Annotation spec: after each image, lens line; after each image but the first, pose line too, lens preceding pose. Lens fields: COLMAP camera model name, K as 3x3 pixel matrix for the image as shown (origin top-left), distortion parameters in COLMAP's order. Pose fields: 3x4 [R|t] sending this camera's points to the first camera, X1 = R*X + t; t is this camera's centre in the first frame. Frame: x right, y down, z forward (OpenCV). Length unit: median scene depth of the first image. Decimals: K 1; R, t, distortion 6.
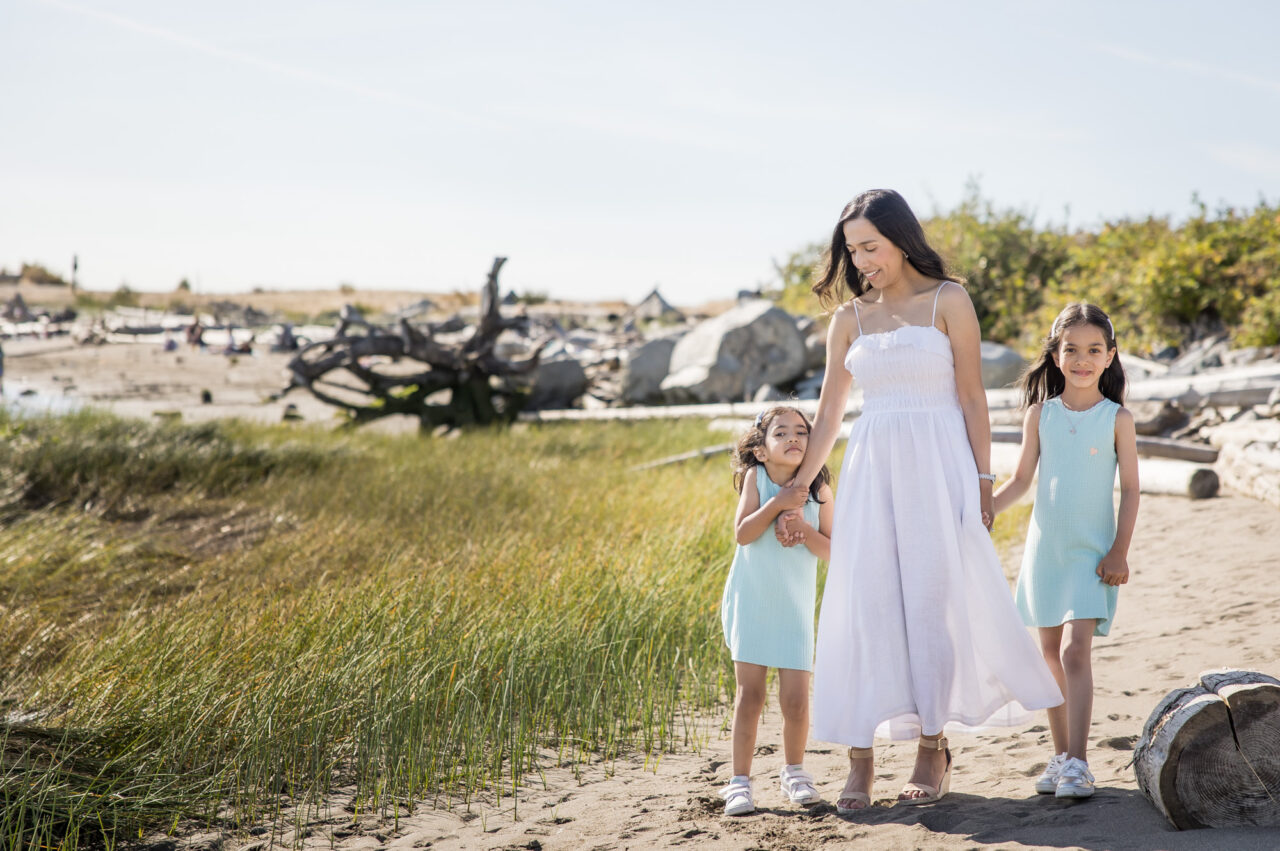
lens RADIAL K [[2685.1, 0, 640.9], [0, 2685.1, 311.6], [0, 0, 1]] dist [-0.009574, -0.535684]
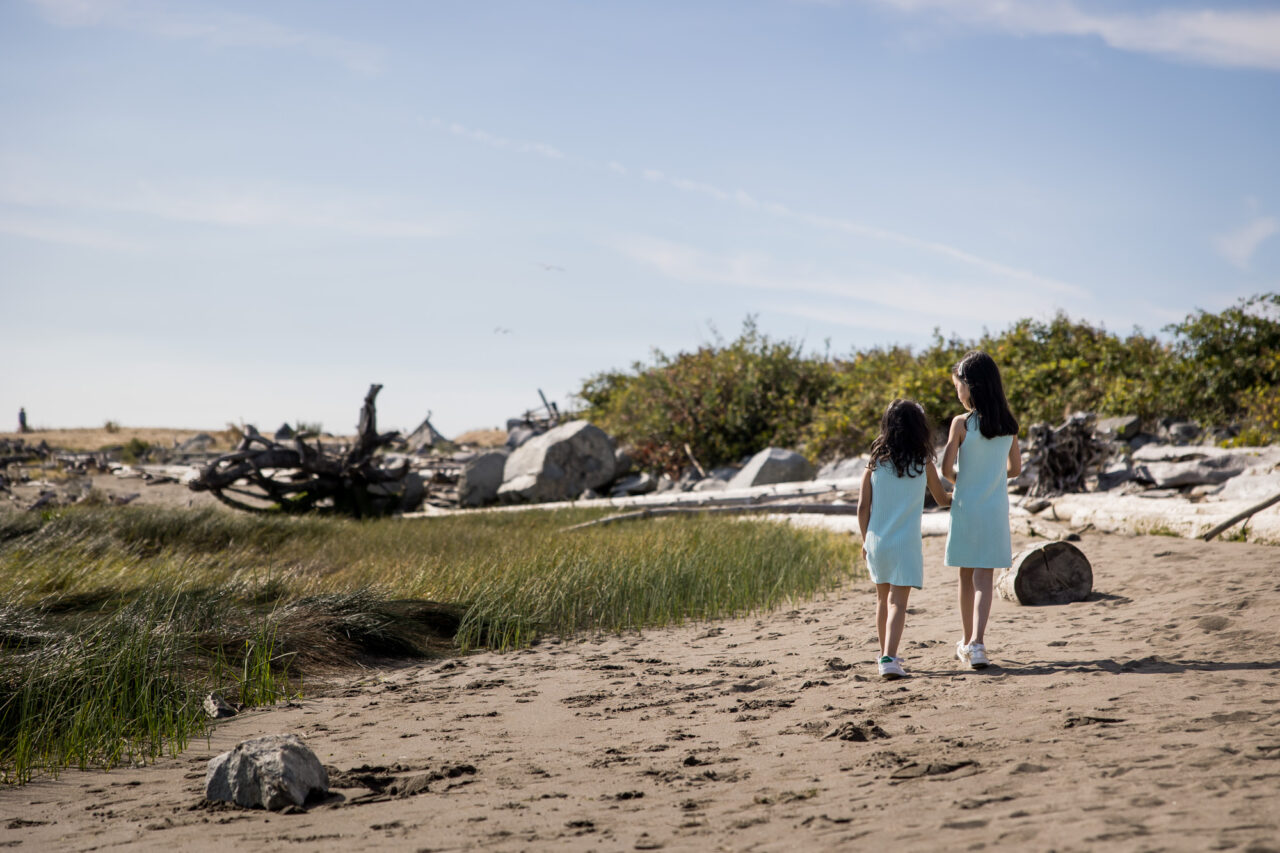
lens RADIAL K [[2627.6, 0, 640.0], [0, 2627.6, 426.5], [0, 0, 1]] dist [-0.040029, -0.244605]
pose [[0.994236, -0.011665, 0.106577, -0.060555], [0.012596, 0.999888, -0.008063, 0.009826], [-0.106471, 0.009358, 0.994272, -0.199906]]
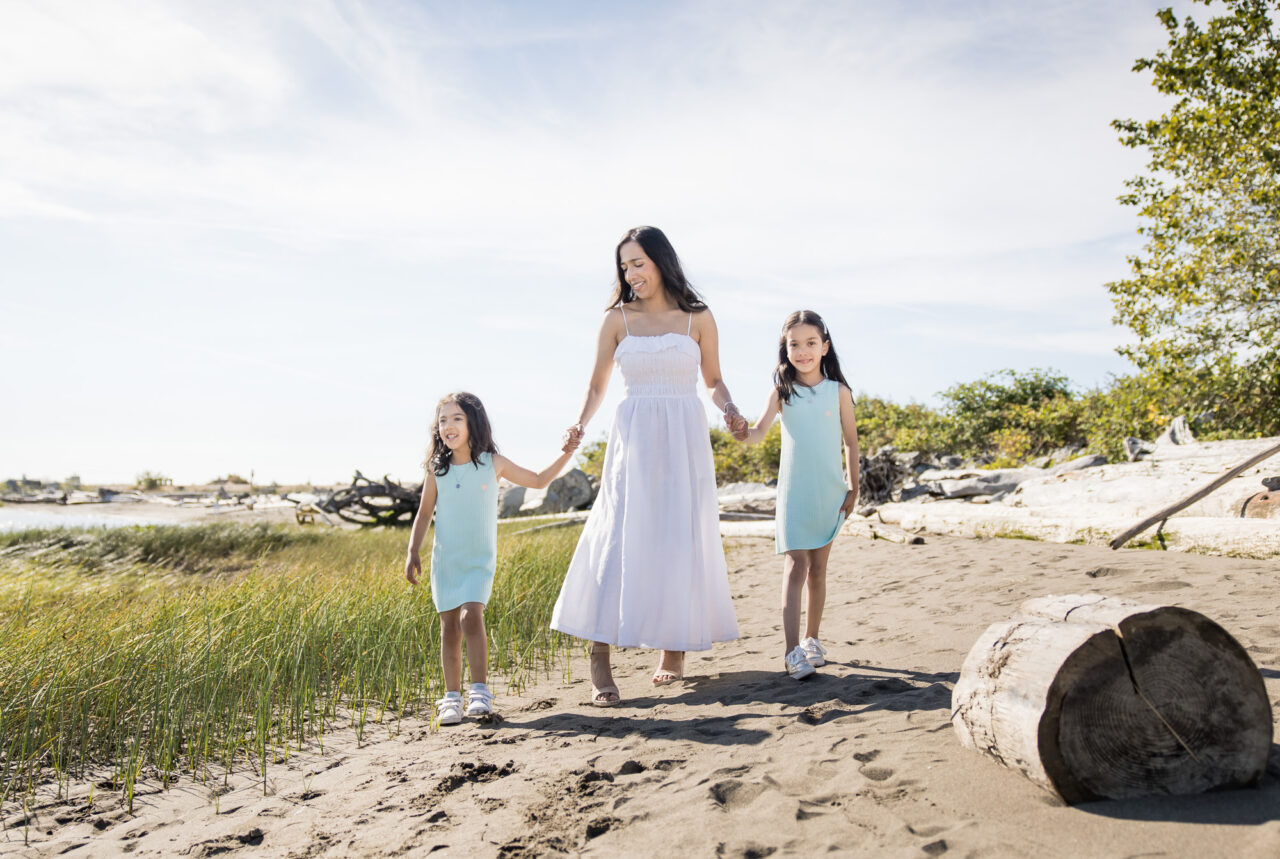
lens RADIAL K [[1205.0, 0, 586.7], [0, 1205.0, 428.5], [0, 0, 1]] dist [-0.042480, 0.005886]
pose [[0.998030, -0.025786, 0.057194, 0.008744], [0.028769, 0.998235, -0.051963, 0.017617], [-0.055753, 0.053506, 0.997010, 0.115132]]
